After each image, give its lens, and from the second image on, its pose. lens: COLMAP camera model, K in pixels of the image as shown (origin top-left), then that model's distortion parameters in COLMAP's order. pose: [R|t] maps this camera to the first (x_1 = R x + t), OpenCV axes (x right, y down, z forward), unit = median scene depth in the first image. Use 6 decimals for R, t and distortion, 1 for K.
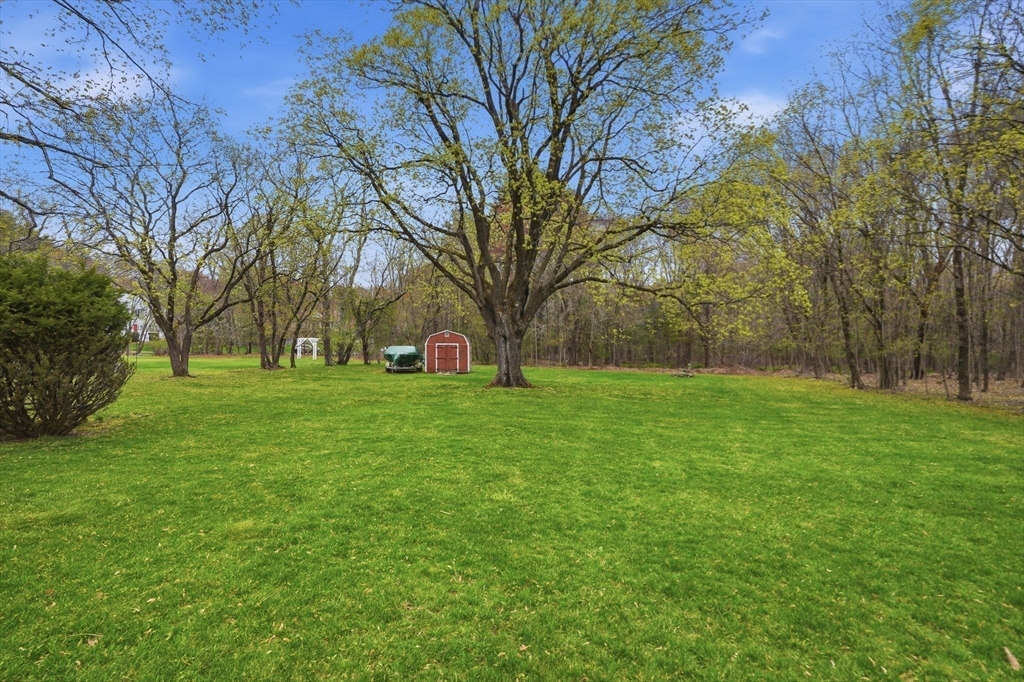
lens RADIAL K [[431.1, 0, 511.4], [0, 431.1, 349.0], [0, 0, 1]] dist [-0.037369, 0.000126]
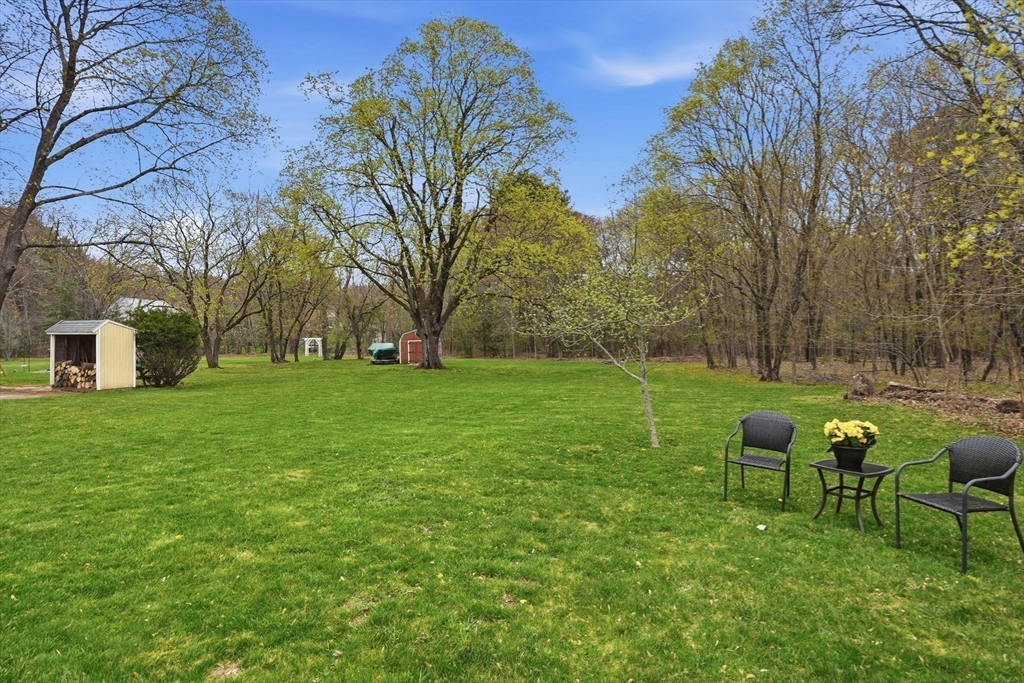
lens RADIAL K [[478.1, 0, 519.9], [0, 478.1, 340.7], [0, 0, 1]] dist [-0.029669, -0.000070]
pose [[0.997570, -0.021578, -0.066250, 0.265415], [0.021097, 0.999746, -0.007951, 0.006615], [0.066405, 0.006534, 0.997771, -0.394032]]
